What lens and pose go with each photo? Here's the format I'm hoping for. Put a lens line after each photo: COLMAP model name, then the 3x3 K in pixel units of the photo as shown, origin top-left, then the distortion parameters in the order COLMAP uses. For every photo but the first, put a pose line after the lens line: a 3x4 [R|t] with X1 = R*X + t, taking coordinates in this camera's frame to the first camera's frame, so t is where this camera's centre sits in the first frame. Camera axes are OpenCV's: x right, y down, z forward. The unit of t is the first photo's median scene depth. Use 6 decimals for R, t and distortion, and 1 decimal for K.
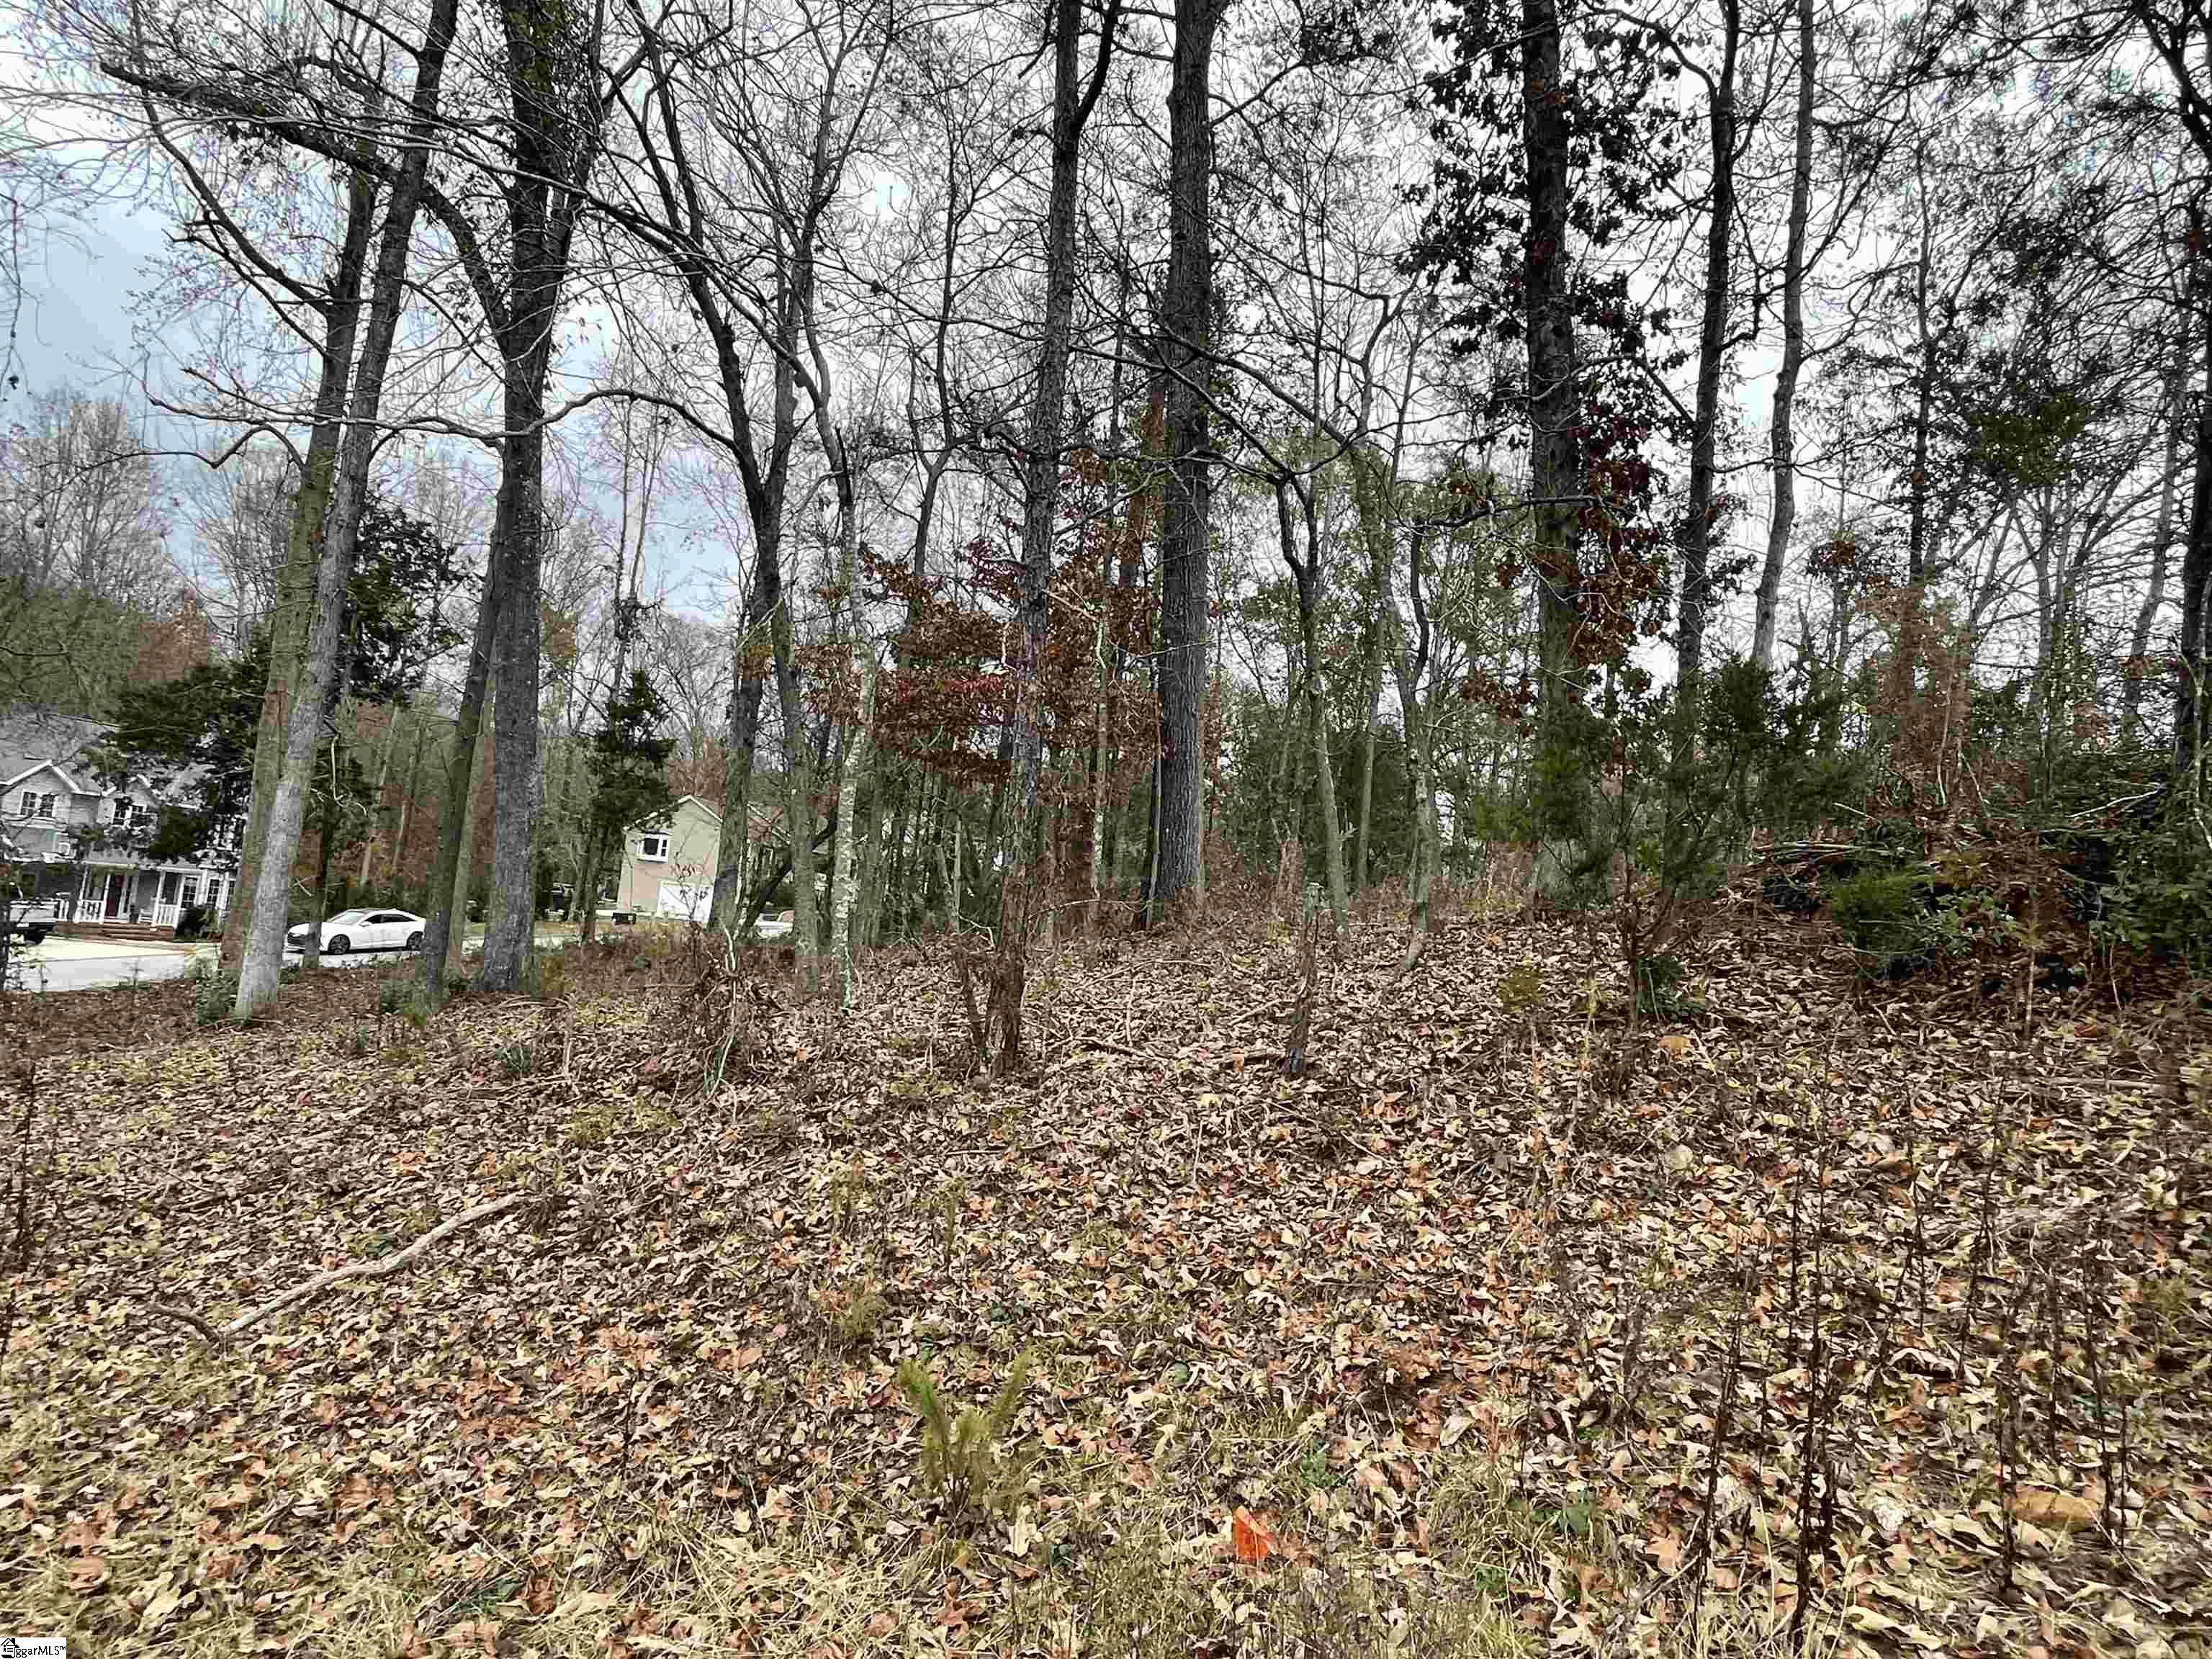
lens RADIAL K [[1112.6, 0, 1106.0], [0, 1112.6, 829.5], [0, 0, 1]] dist [0.001572, -0.000232]
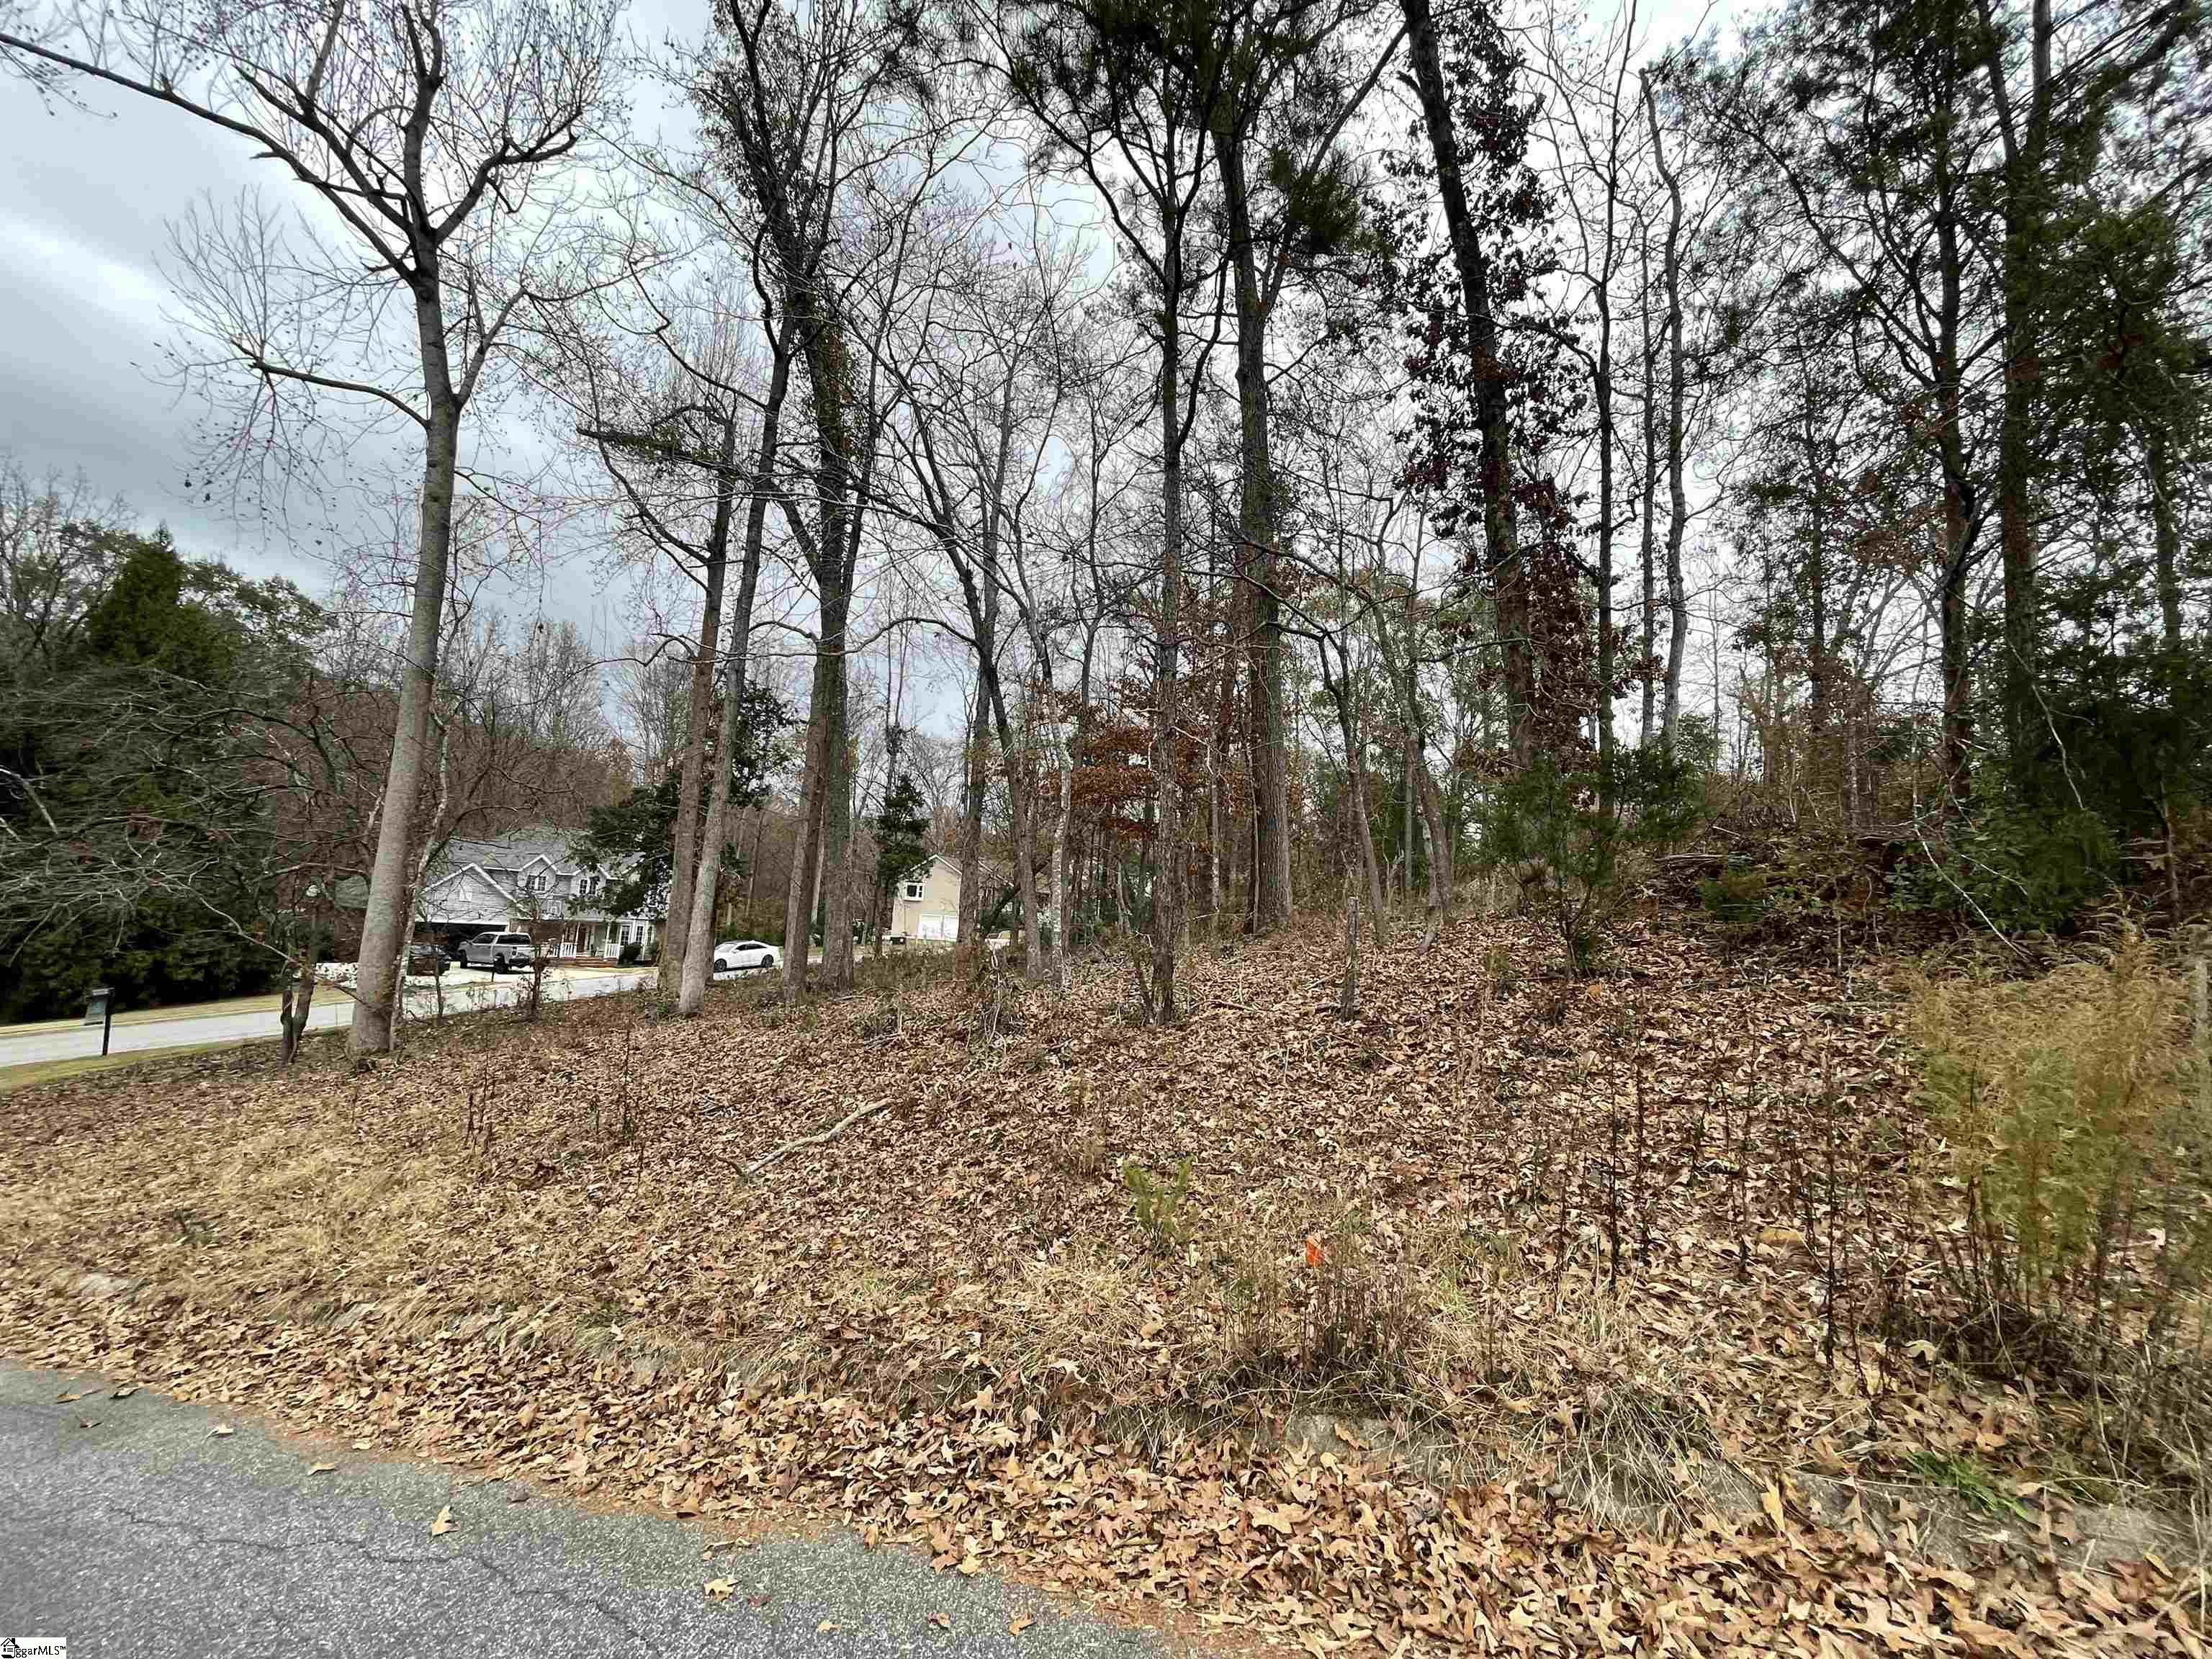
lens RADIAL K [[899.7, 0, 1106.0], [0, 899.7, 829.5], [0, 0, 1]] dist [-0.012698, 0.006477]
pose [[0.989807, -0.056021, -0.130932, 0.011220], [0.051472, 0.997956, -0.037880, -0.018470], [0.132786, 0.030754, 0.990667, -0.330142]]
